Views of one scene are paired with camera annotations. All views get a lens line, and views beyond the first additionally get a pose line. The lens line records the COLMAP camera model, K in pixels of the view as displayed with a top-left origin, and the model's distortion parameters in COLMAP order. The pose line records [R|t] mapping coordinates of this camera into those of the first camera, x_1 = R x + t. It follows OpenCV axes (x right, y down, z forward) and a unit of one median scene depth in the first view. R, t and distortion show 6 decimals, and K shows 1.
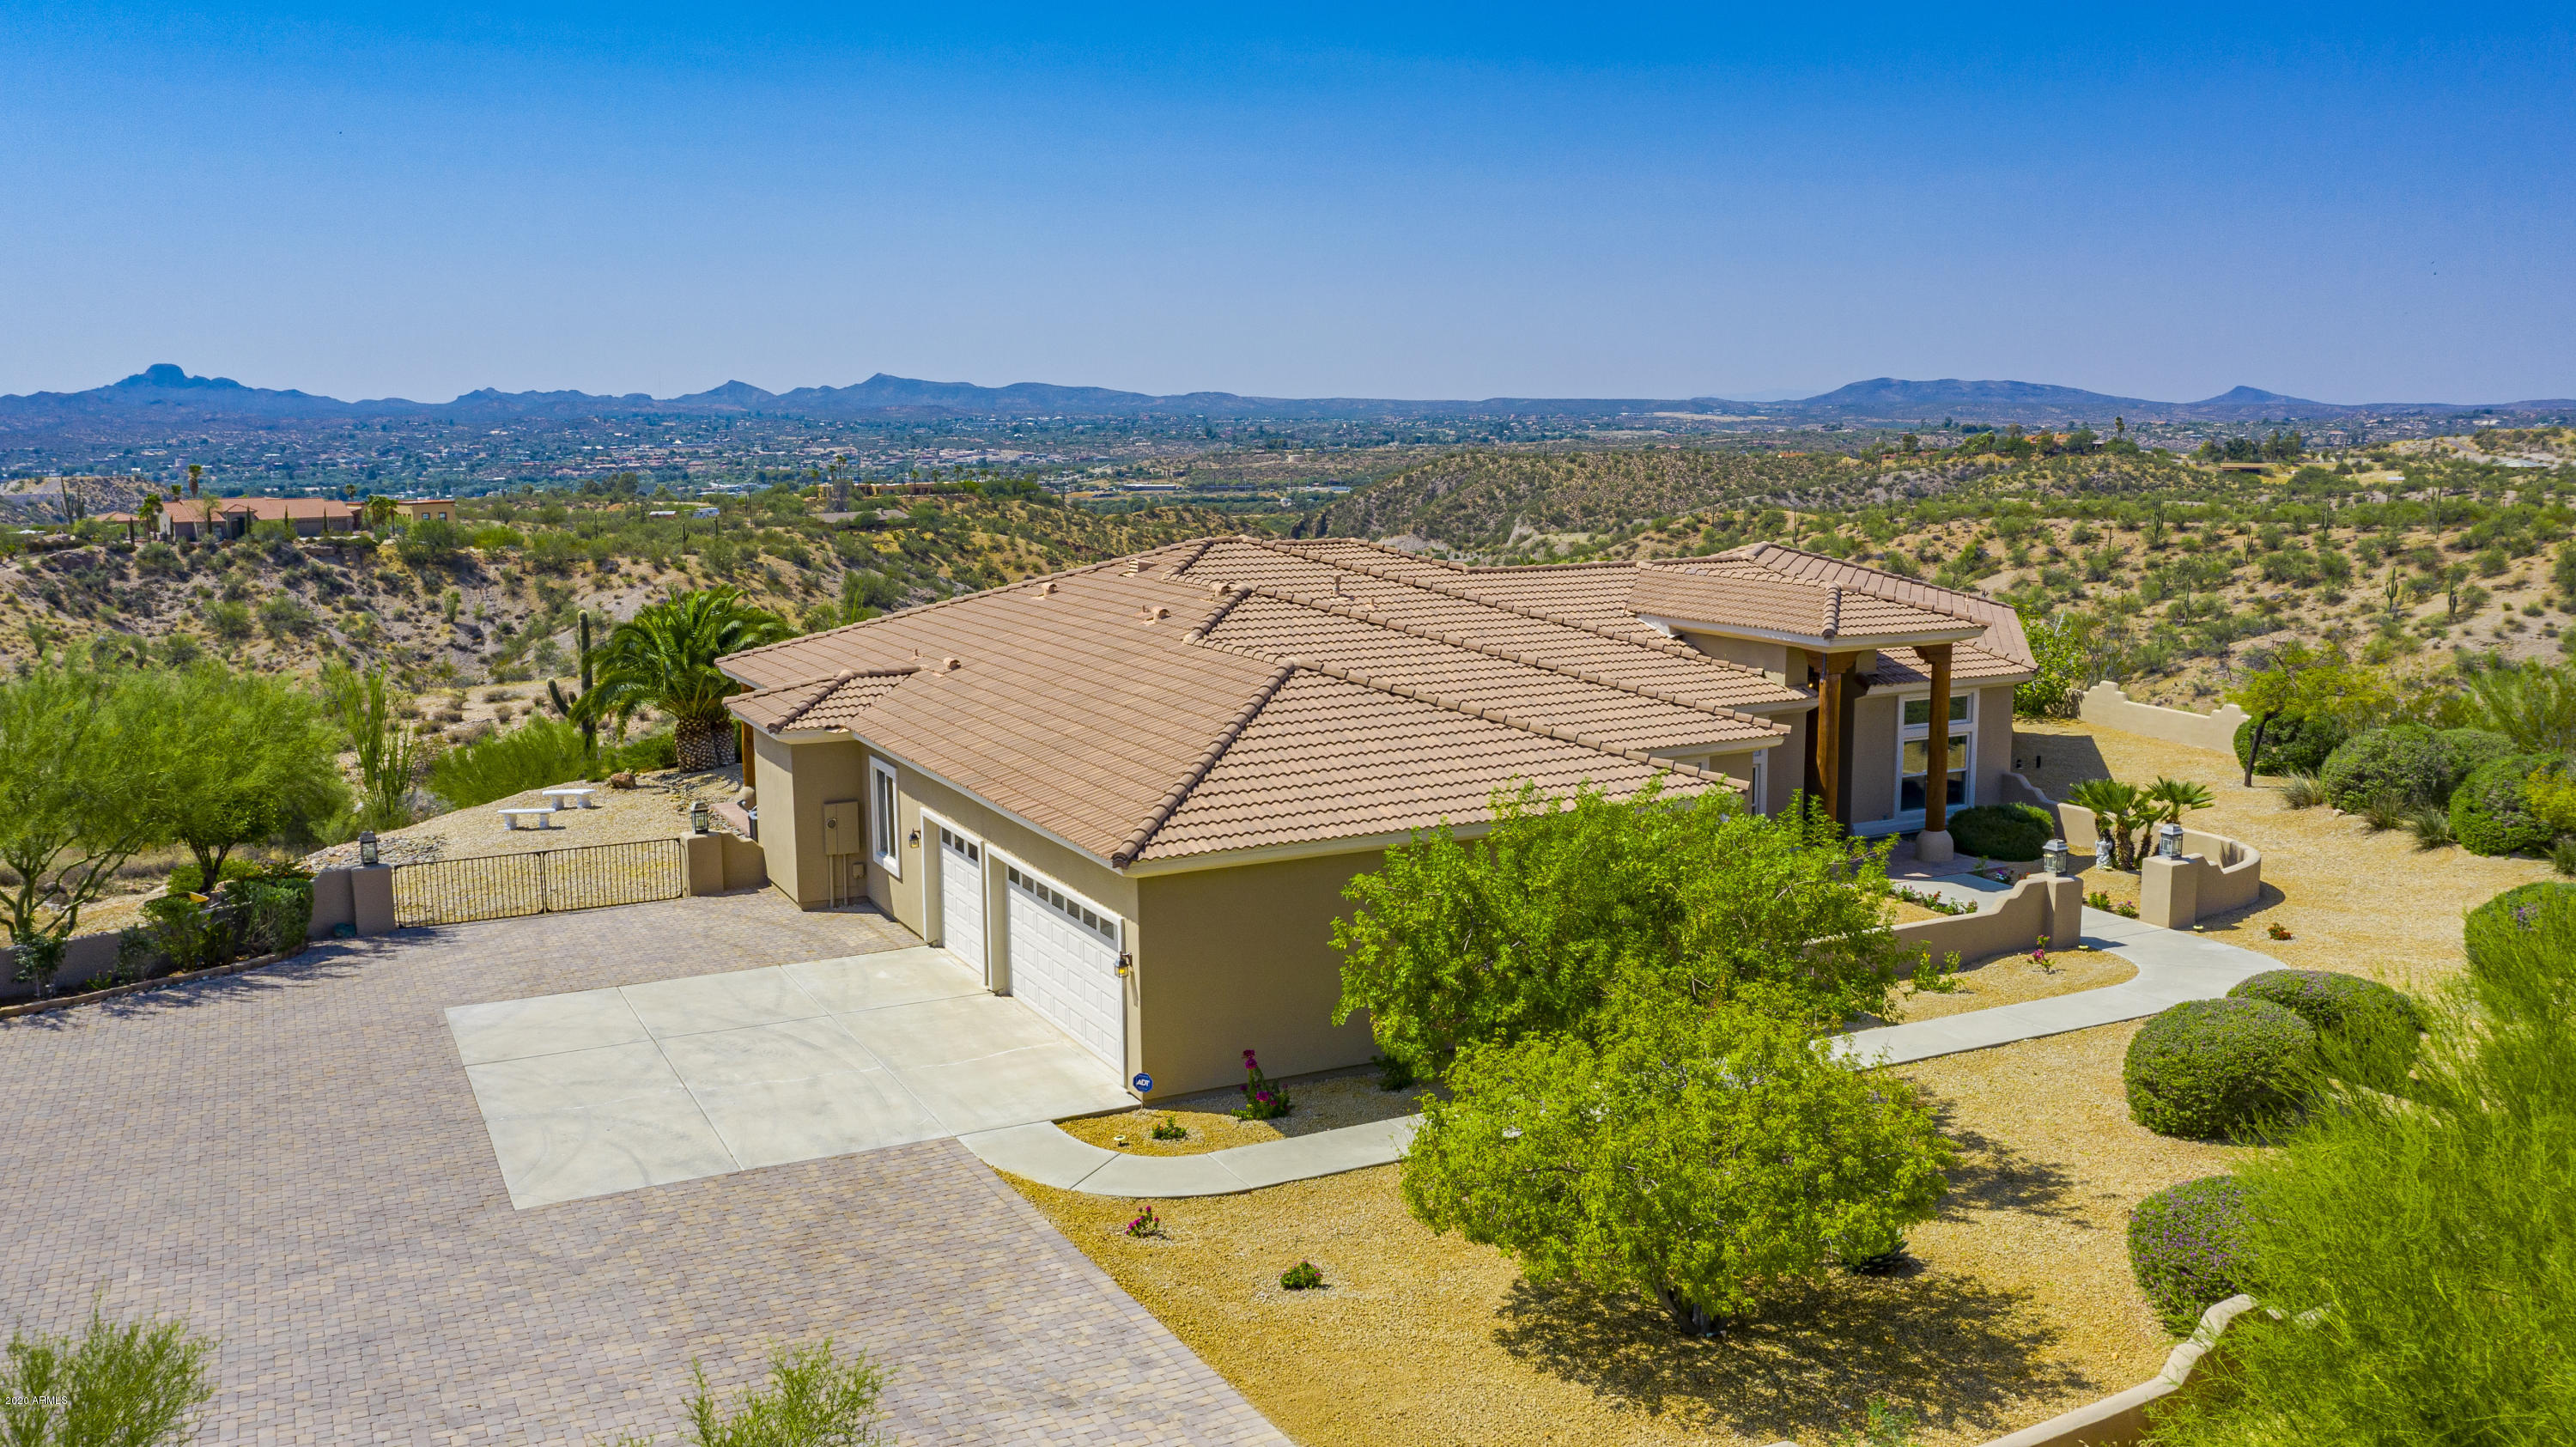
lens RADIAL K [[2034.4, 0, 1276.8], [0, 2034.4, 725.5], [0, 0, 1]] dist [-0.038615, 0.017300]
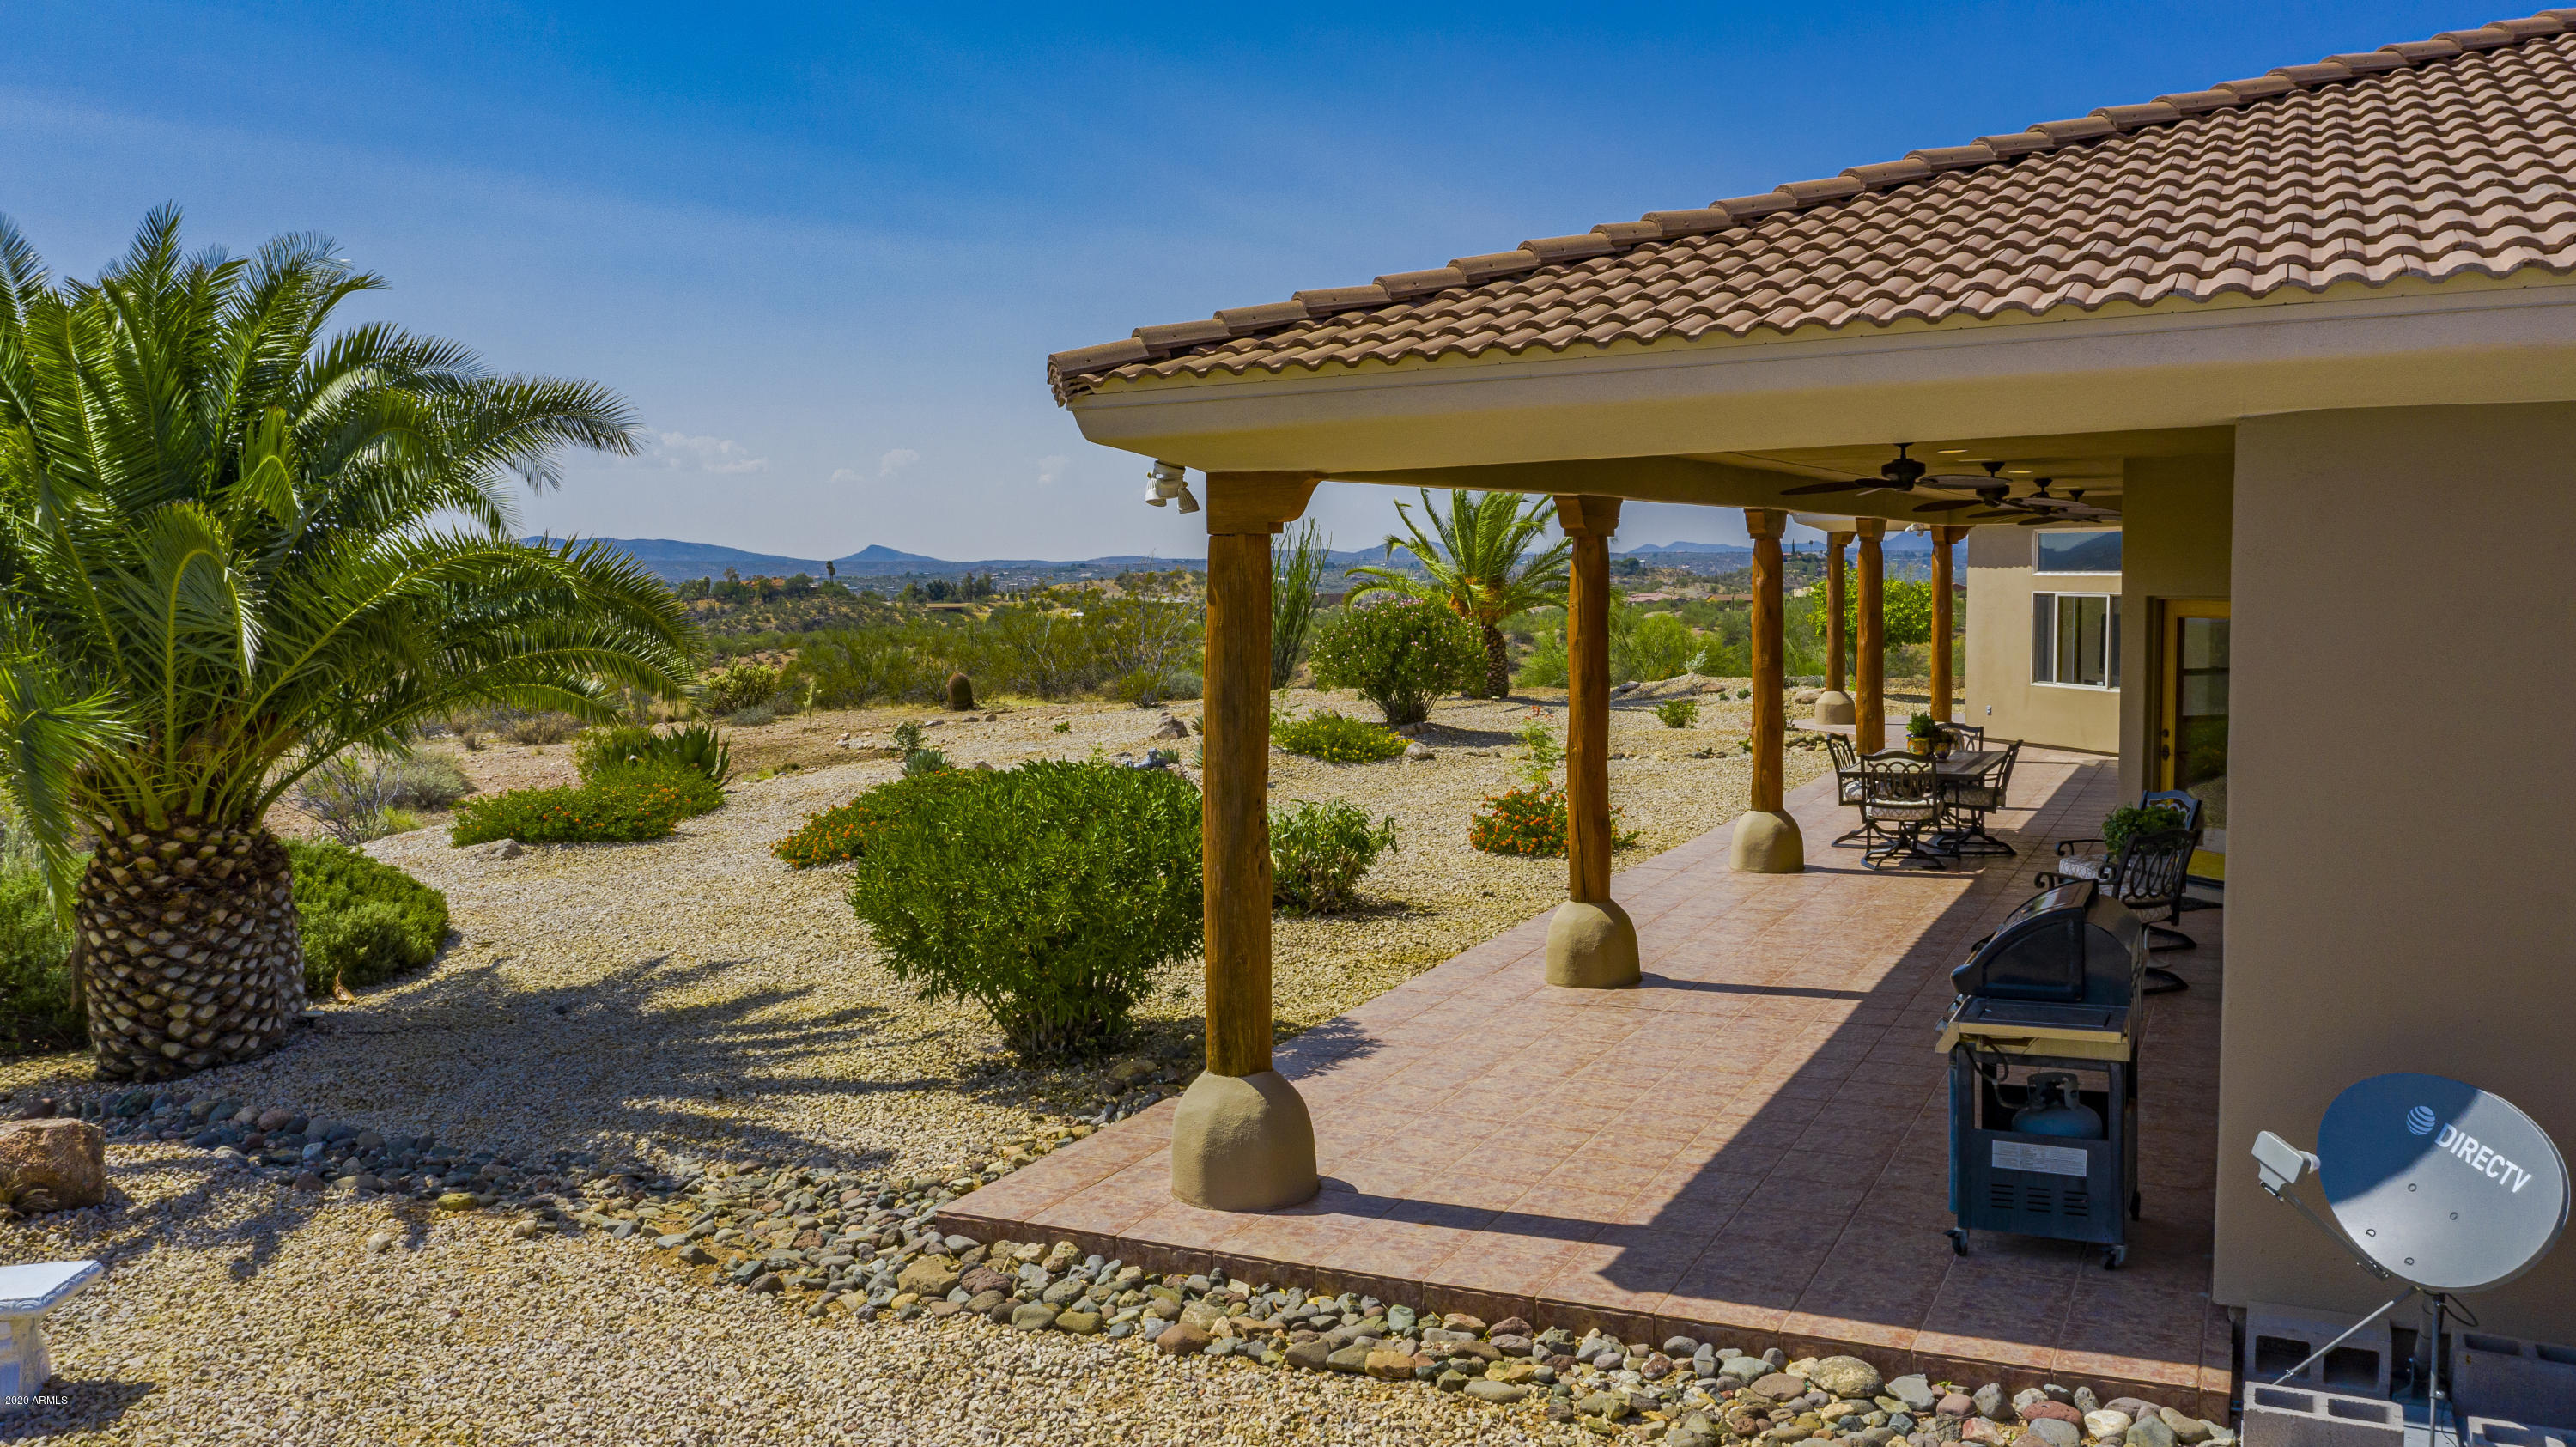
lens RADIAL K [[2034.4, 0, 1292.5], [0, 2034.4, 708.1], [0, 0, 1]] dist [-0.038615, 0.017300]
pose [[0.798534, -0.042707, 0.600433, -0.044517], [0.094361, 0.994029, -0.054791, 0.000985], [-0.594508, 0.100410, 0.797796, 0.104297]]
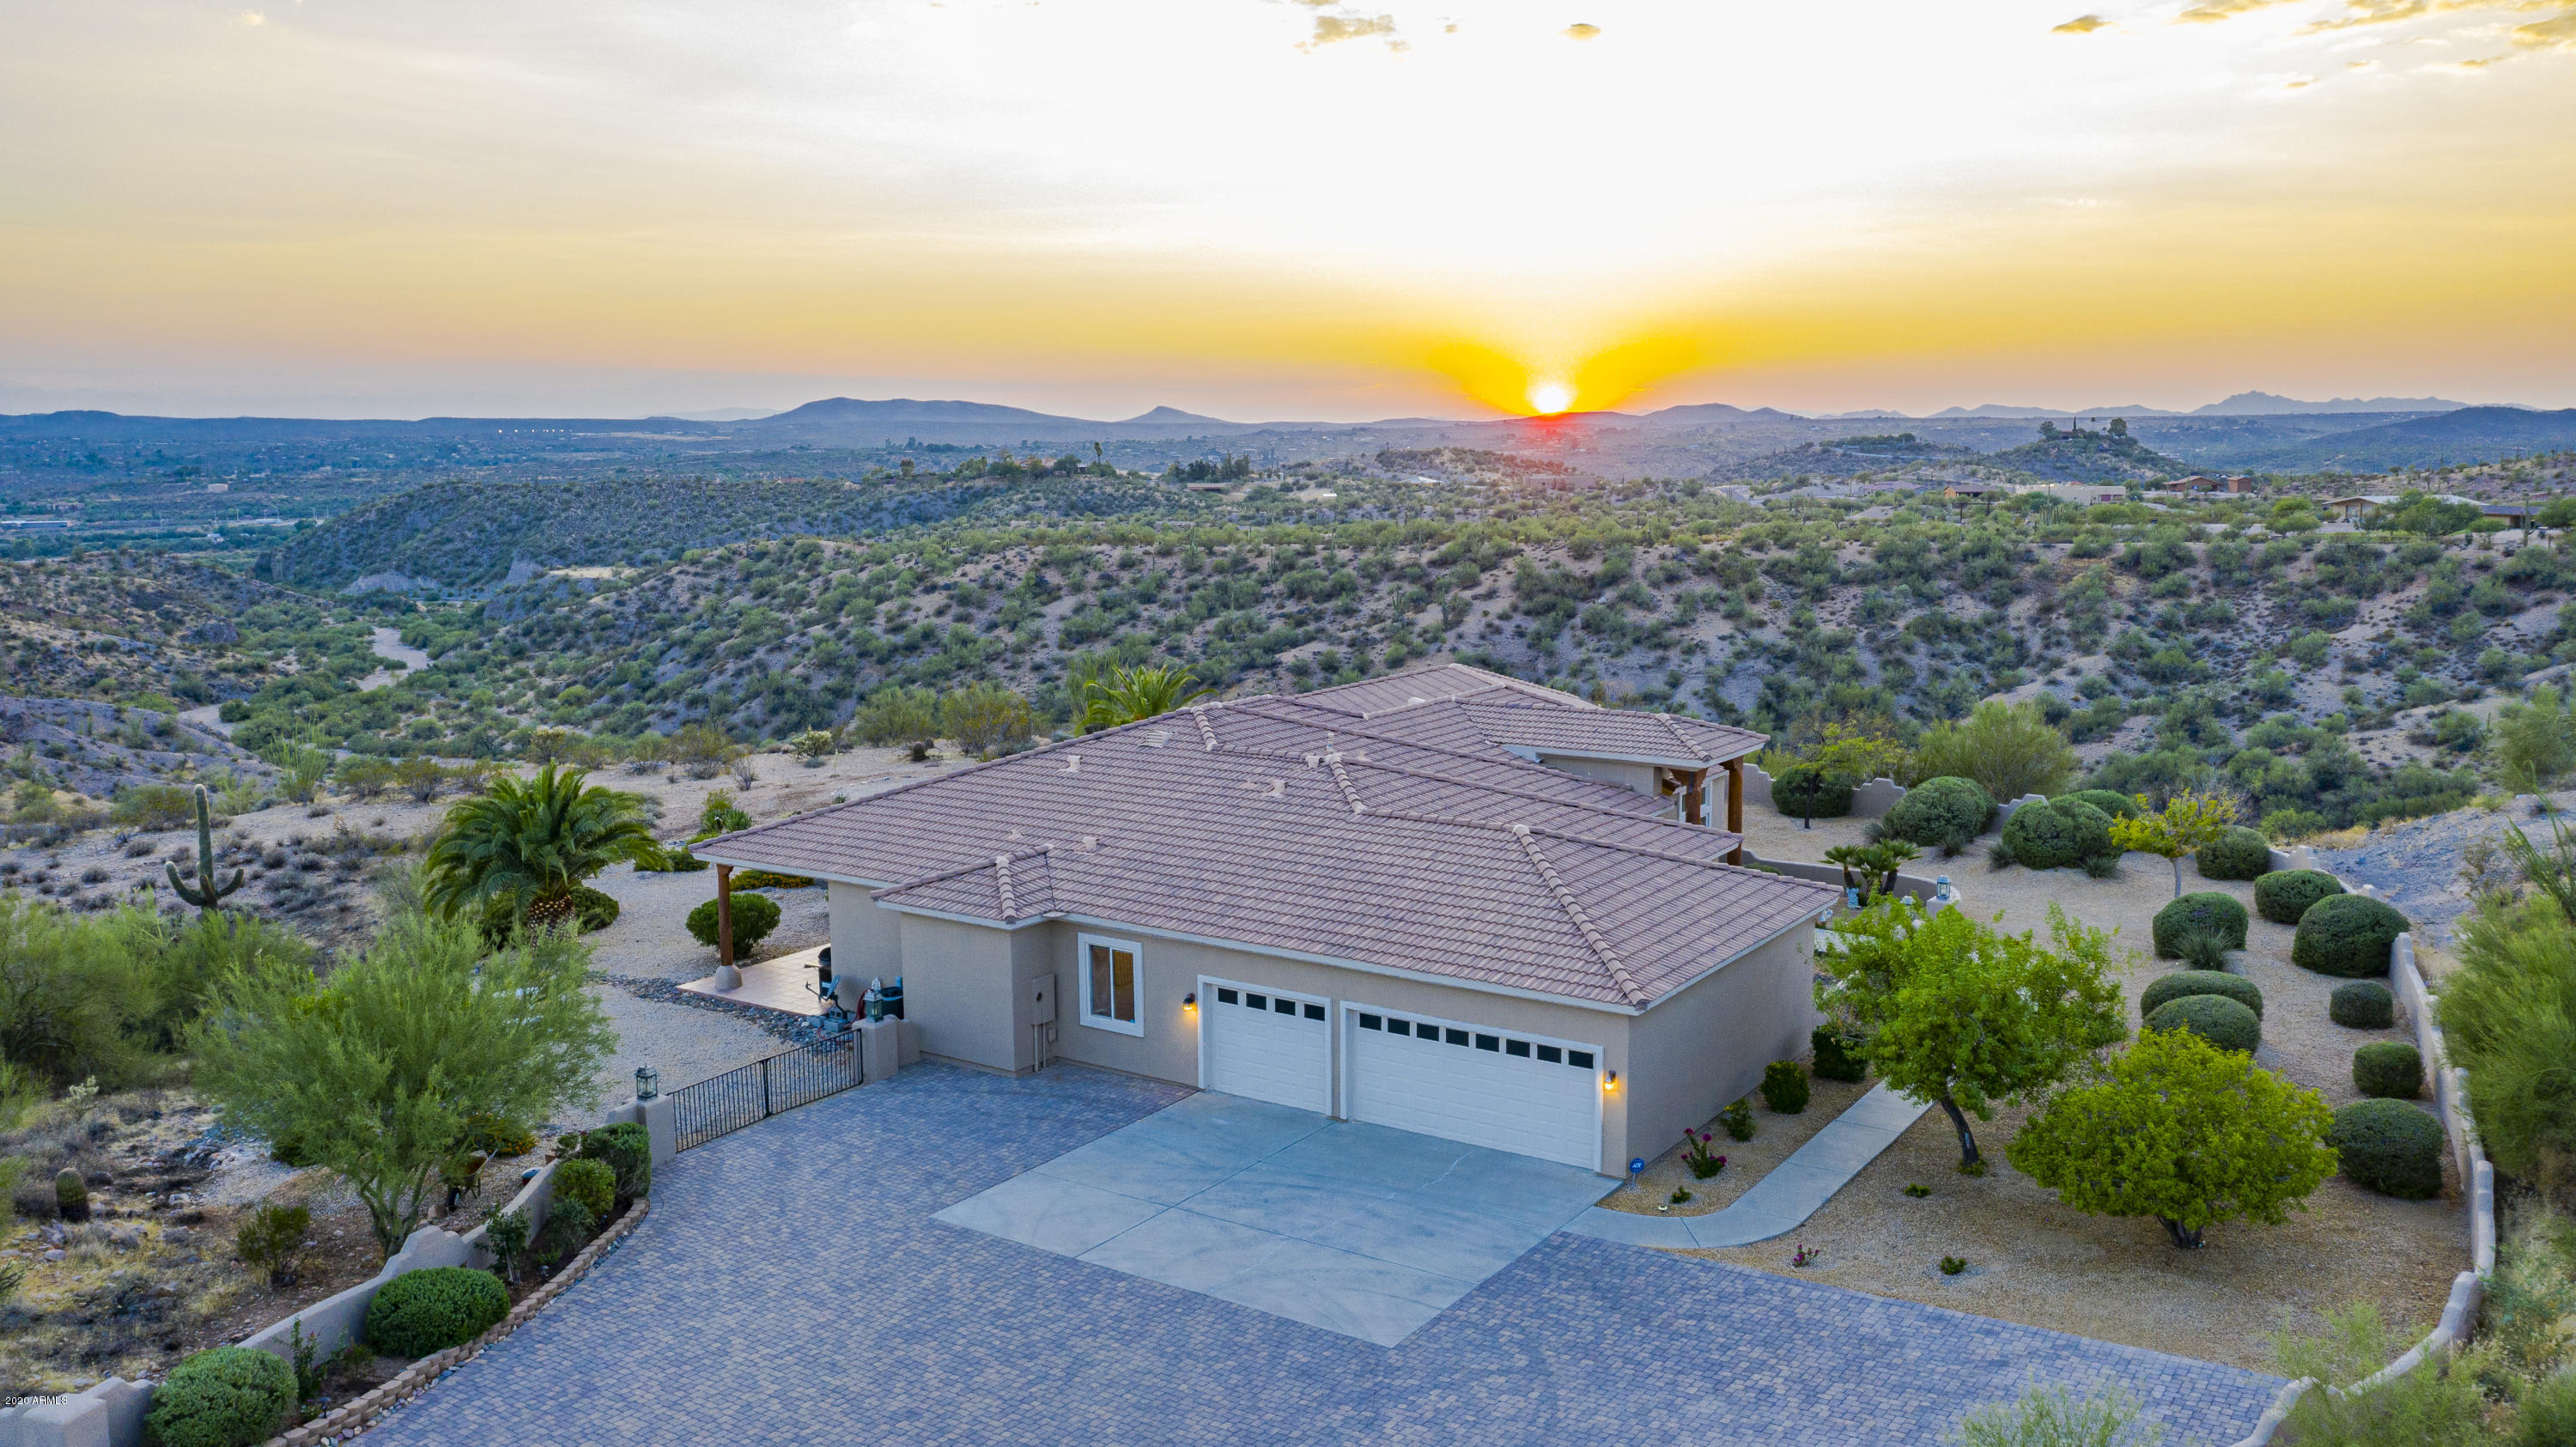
lens RADIAL K [[2034.4, 0, 1294.6], [0, 2034.4, 725.6], [0, 0, 1]] dist [-0.038615, 0.017300]
pose [[0.873998, -0.068155, 0.481126, -0.060487], [0.072444, 0.997326, 0.009678, -0.009804], [-0.480499, 0.026396, 0.876598, -0.005314]]
